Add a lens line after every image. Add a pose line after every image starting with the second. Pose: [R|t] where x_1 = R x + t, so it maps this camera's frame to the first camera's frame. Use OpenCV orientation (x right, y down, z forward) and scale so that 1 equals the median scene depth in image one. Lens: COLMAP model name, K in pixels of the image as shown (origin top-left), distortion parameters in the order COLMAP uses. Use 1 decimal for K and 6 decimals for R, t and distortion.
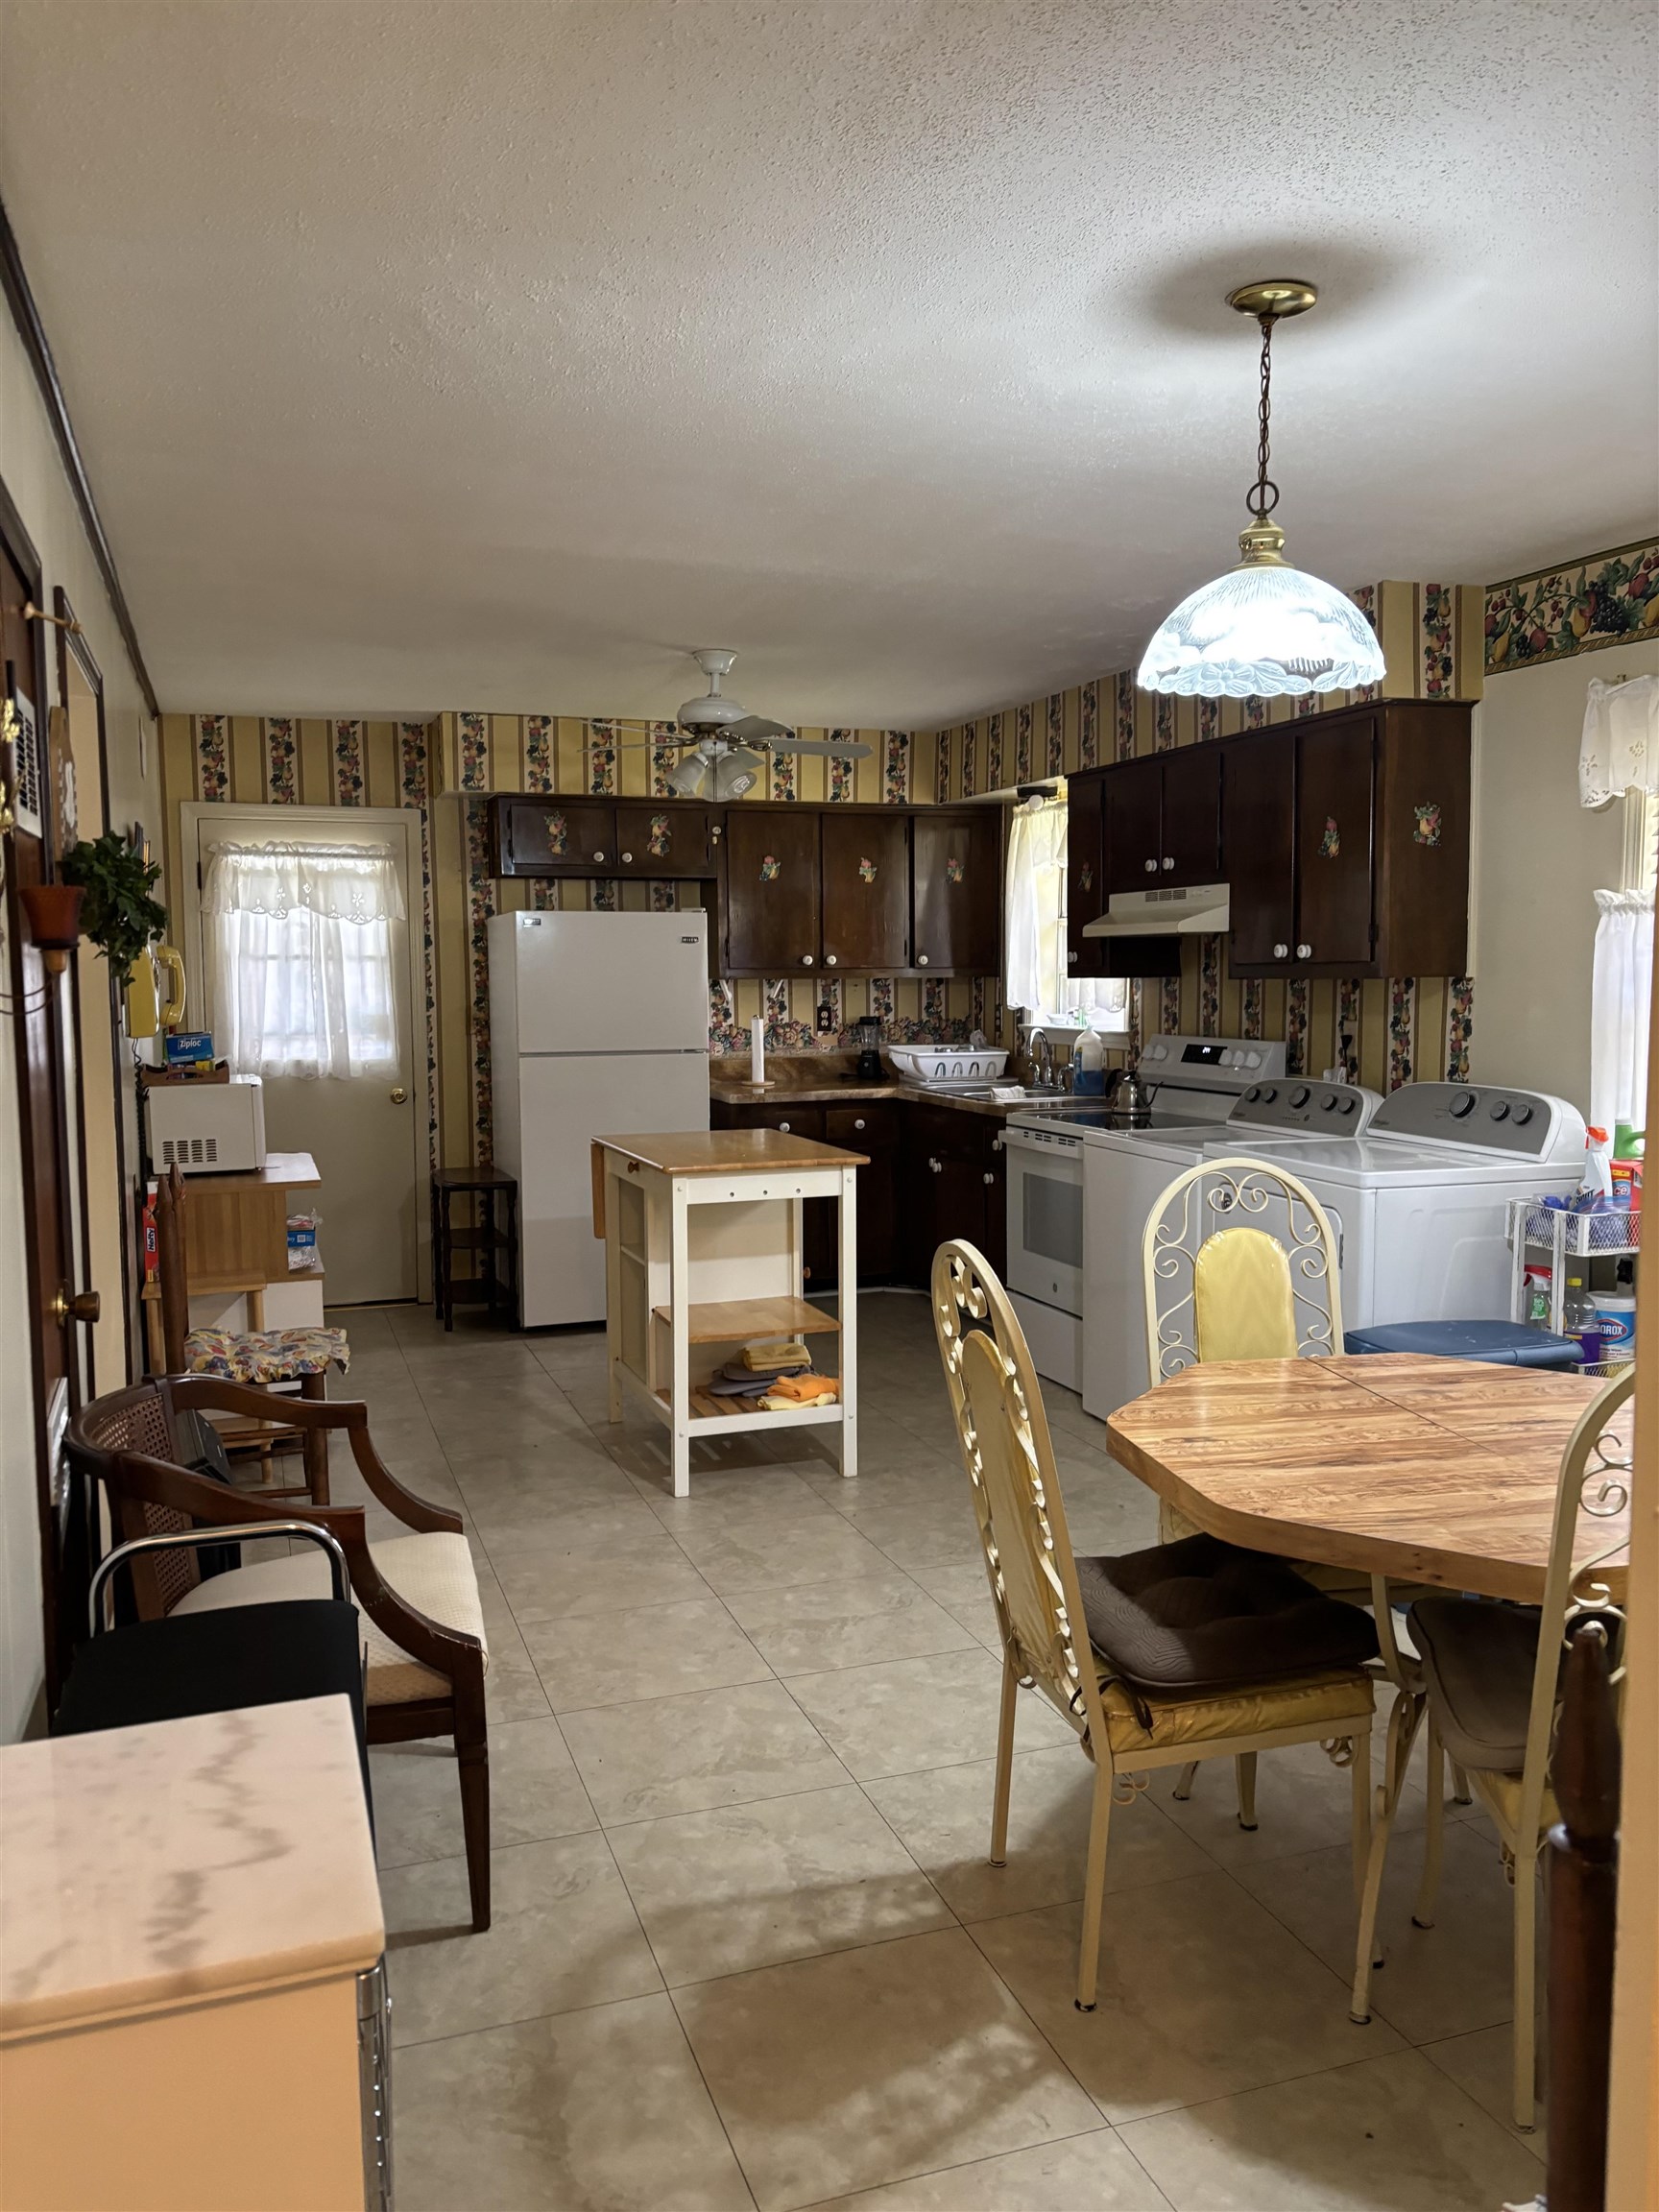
lens RADIAL K [[1671.5, 0, 828.5], [0, 1671.5, 1114.0], [0, 0, 1]] dist [0.016957, -0.013984]
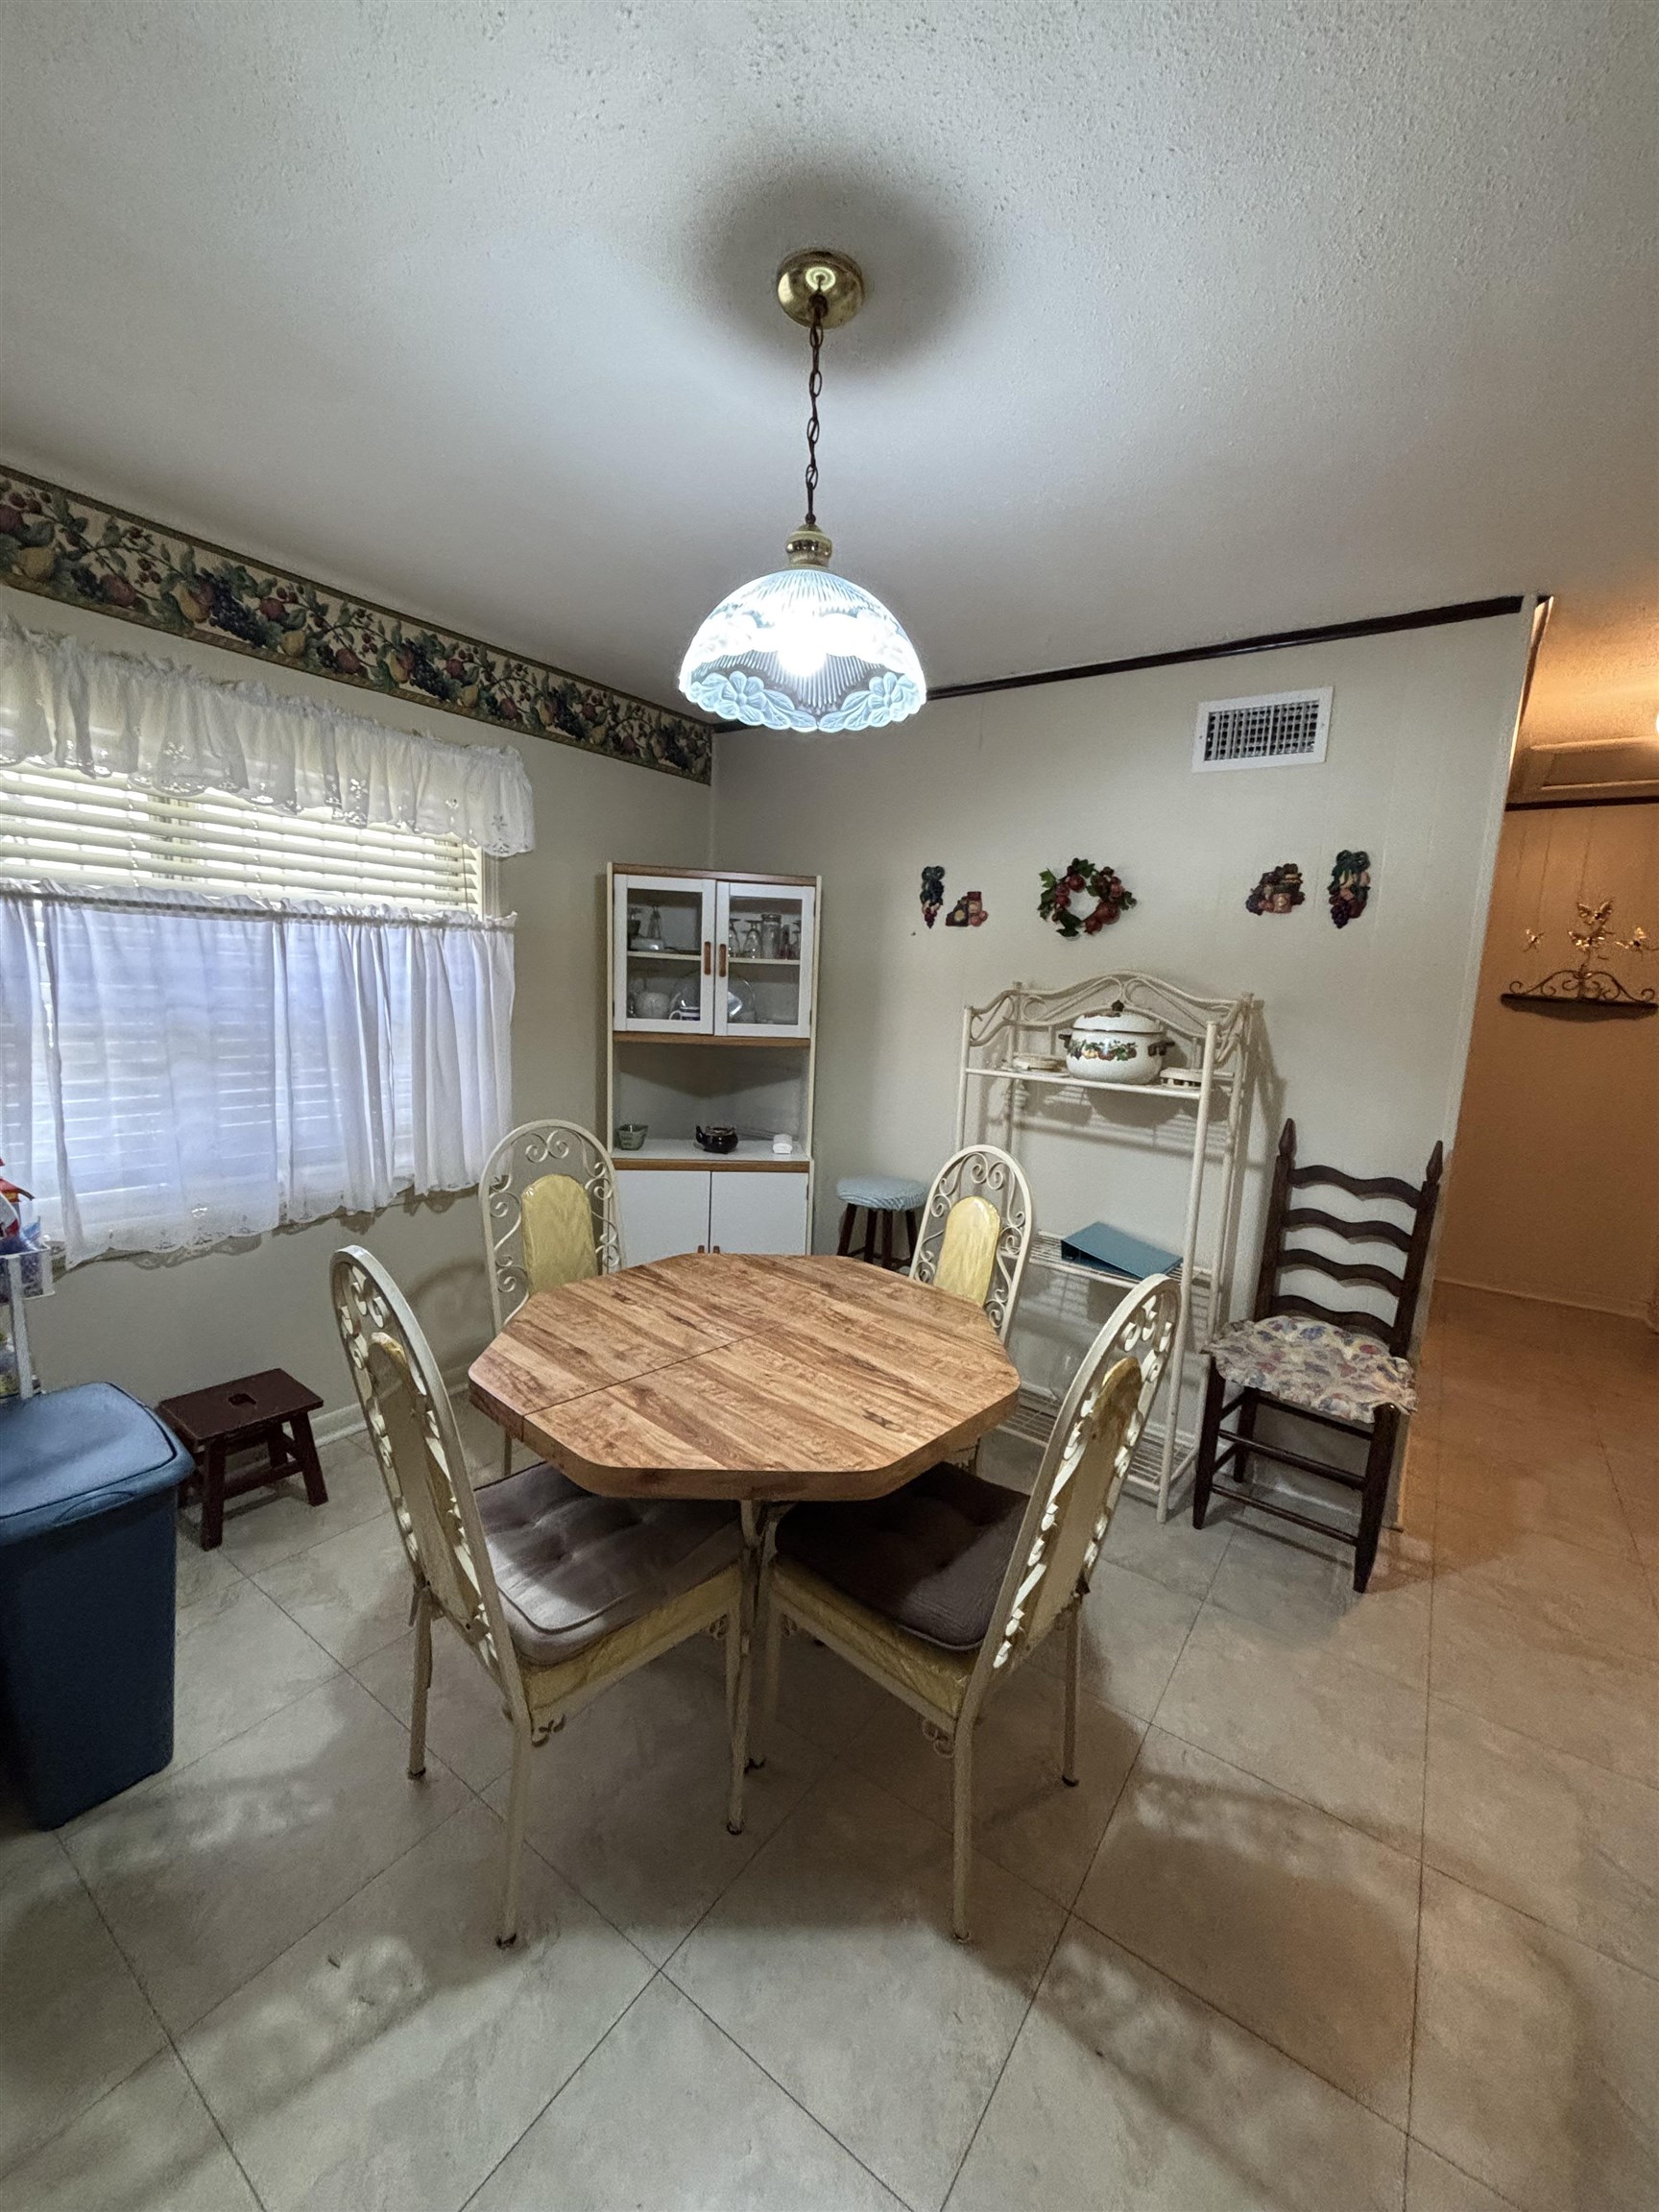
lens RADIAL K [[889.0, 0, 824.5], [0, 889.0, 1096.6], [0, 0, 1]] dist [-0.005971, 0.002260]
pose [[-0.577366, -0.129269, 0.806187, -0.117002], [0.036723, 0.982277, 0.183805, -0.071235], [-0.815659, 0.135728, -0.562386, 0.743544]]
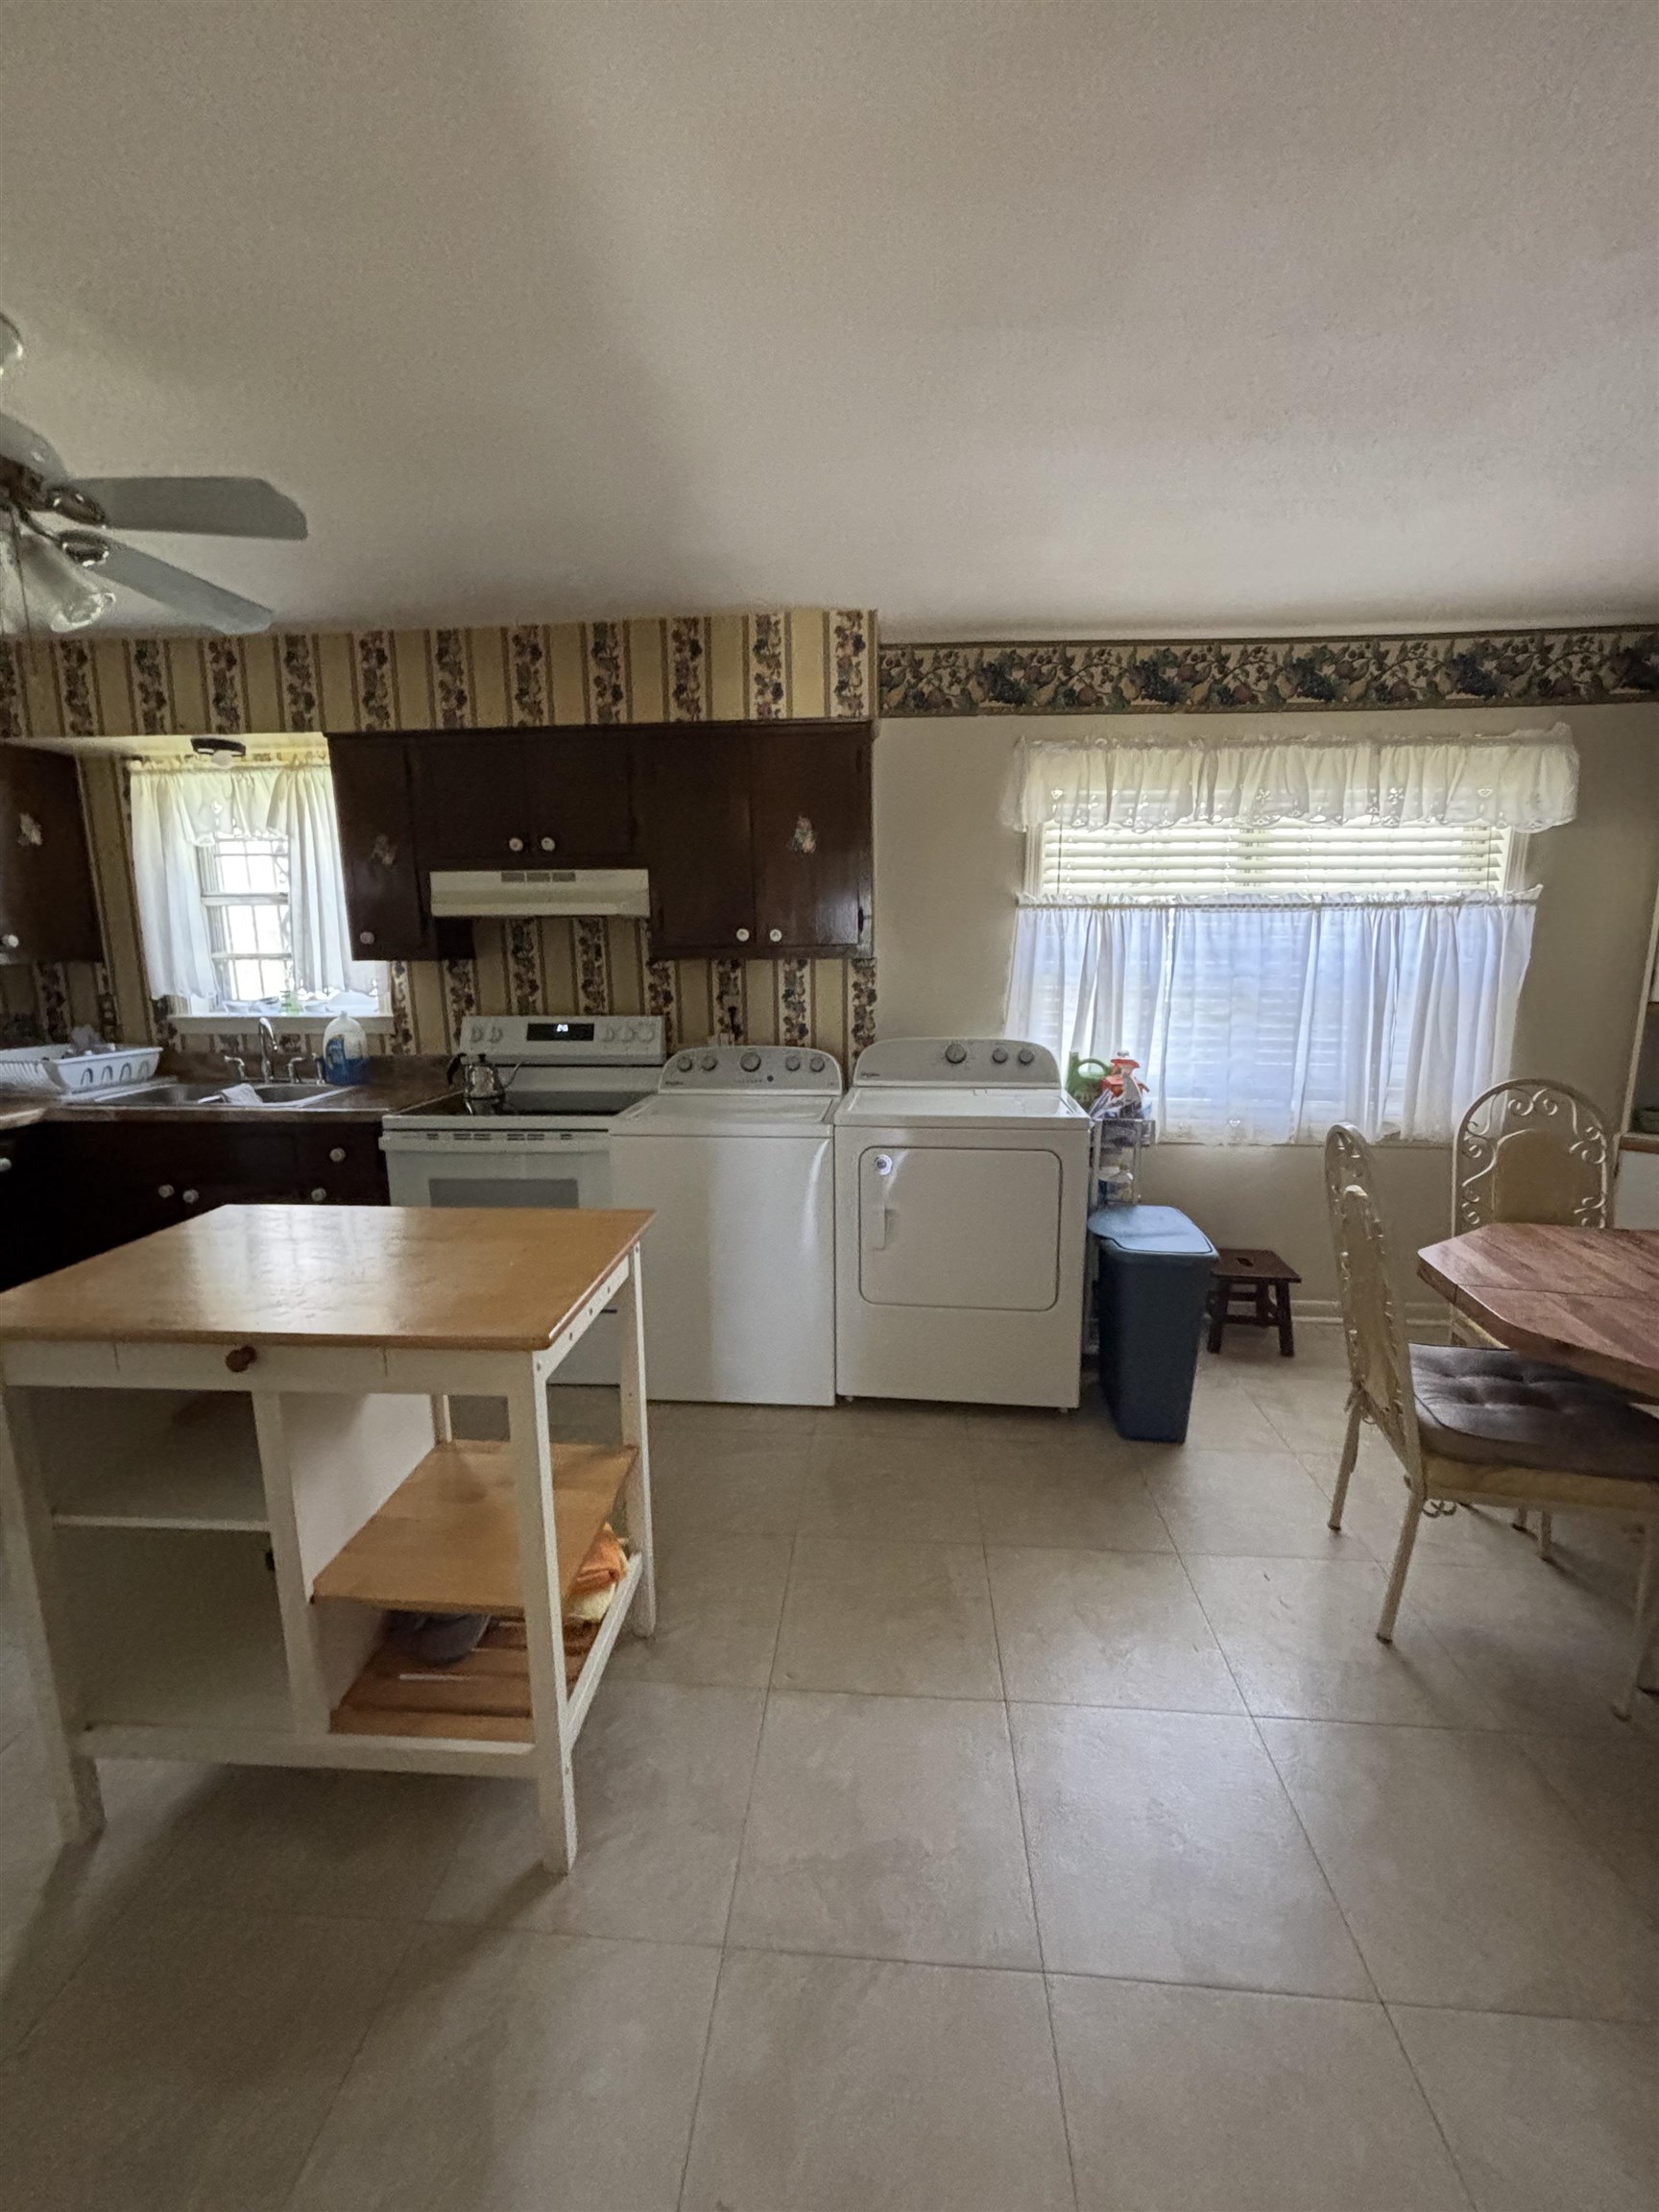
lens RADIAL K [[889.0, 0, 830.9], [0, 889.0, 1108.2], [0, 0, 1]] dist [-0.005971, 0.002260]
pose [[0.403958, -0.158629, 0.900919, -0.278780], [0.083434, 0.987134, 0.136398, -0.063202], [-0.910965, 0.020068, 0.411996, 0.759837]]
